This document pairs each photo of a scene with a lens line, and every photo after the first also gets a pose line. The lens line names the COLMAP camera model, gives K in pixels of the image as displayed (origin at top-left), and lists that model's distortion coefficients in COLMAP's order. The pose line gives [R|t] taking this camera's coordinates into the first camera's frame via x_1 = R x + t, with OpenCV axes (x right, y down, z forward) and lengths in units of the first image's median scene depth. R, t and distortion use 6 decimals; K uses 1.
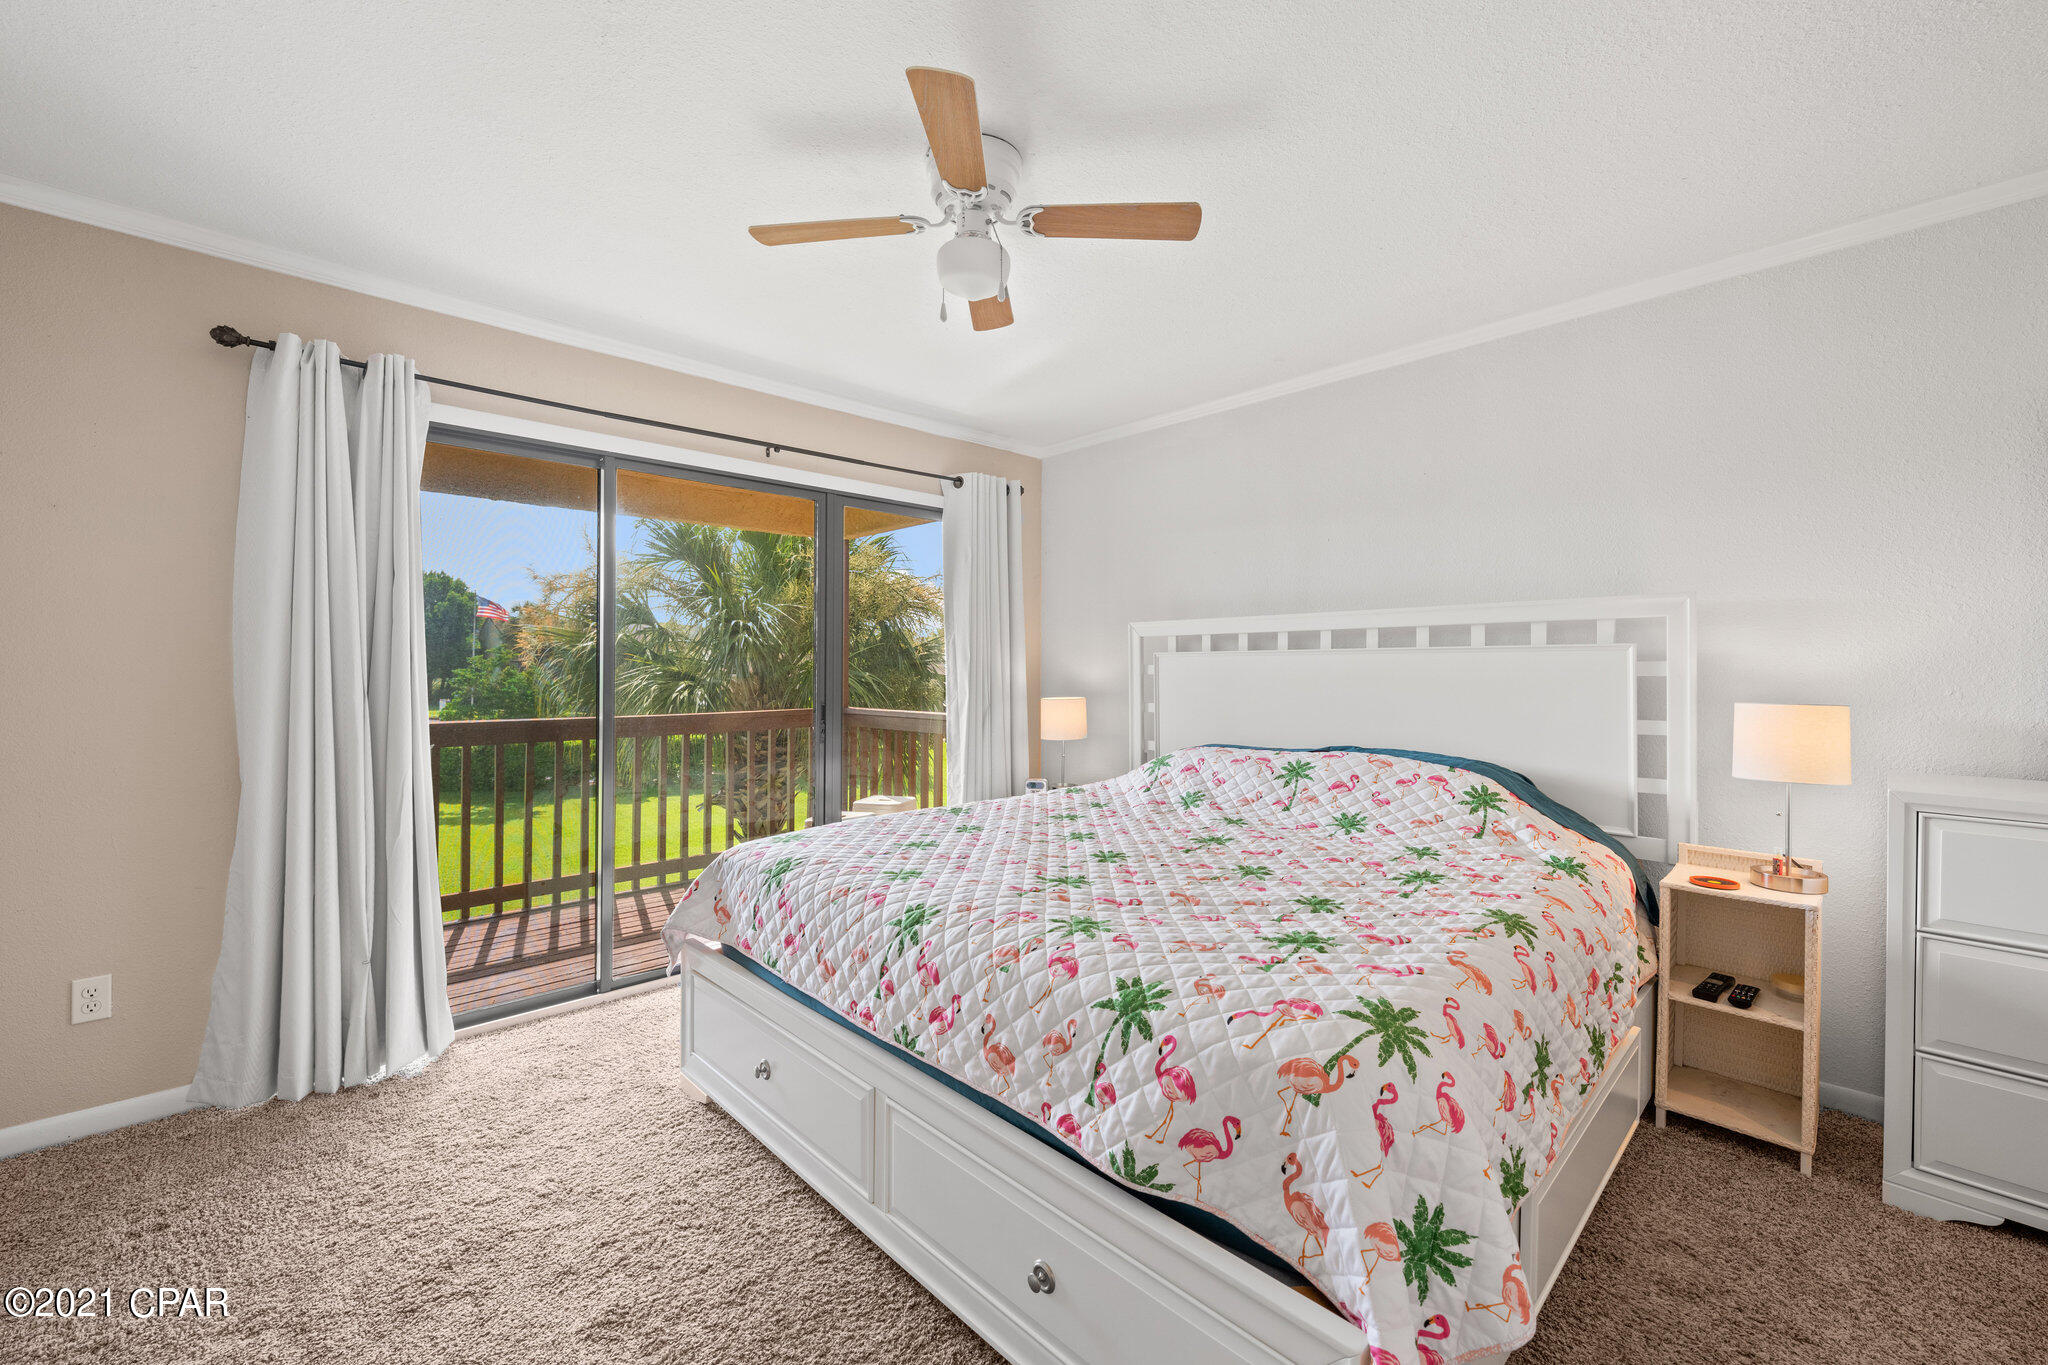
lens RADIAL K [[833.1, 0, 1024.4], [0, 833.1, 671.0], [0, 0, 1]] dist [0.001285, 0.000065]
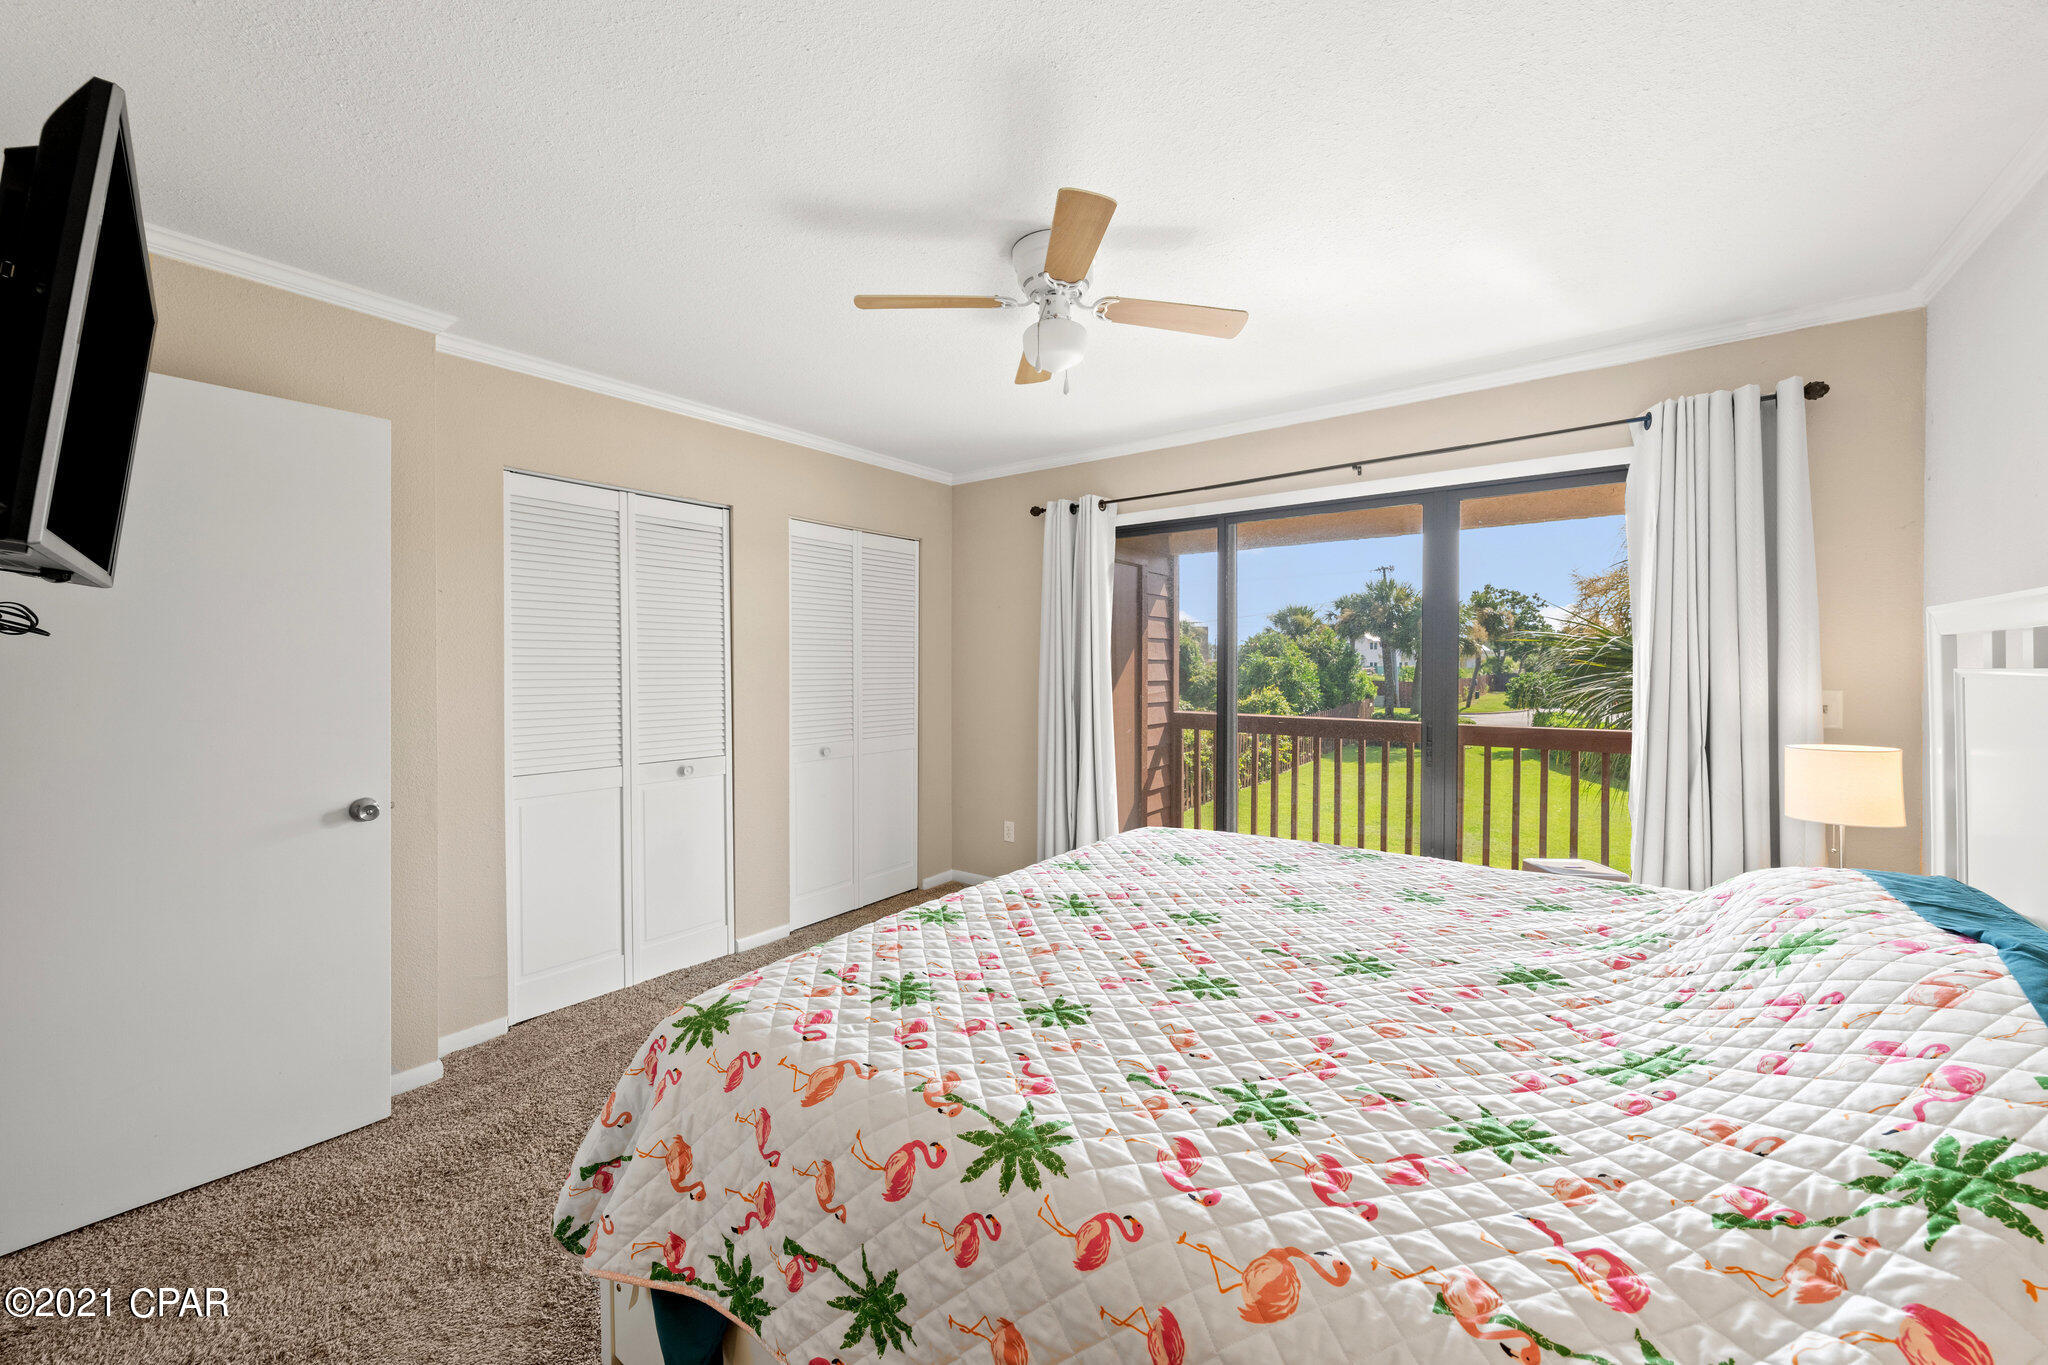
lens RADIAL K [[786.1, 0, 1025.2], [0, 786.1, 664.7], [0, 0, 1]] dist [-0.000996, -0.000013]
pose [[0.151570, -0.002587, -0.988443, 1.052422], [-0.004771, 0.999983, -0.003349, -0.041391], [0.988435, 0.005224, 0.151555, 0.842779]]
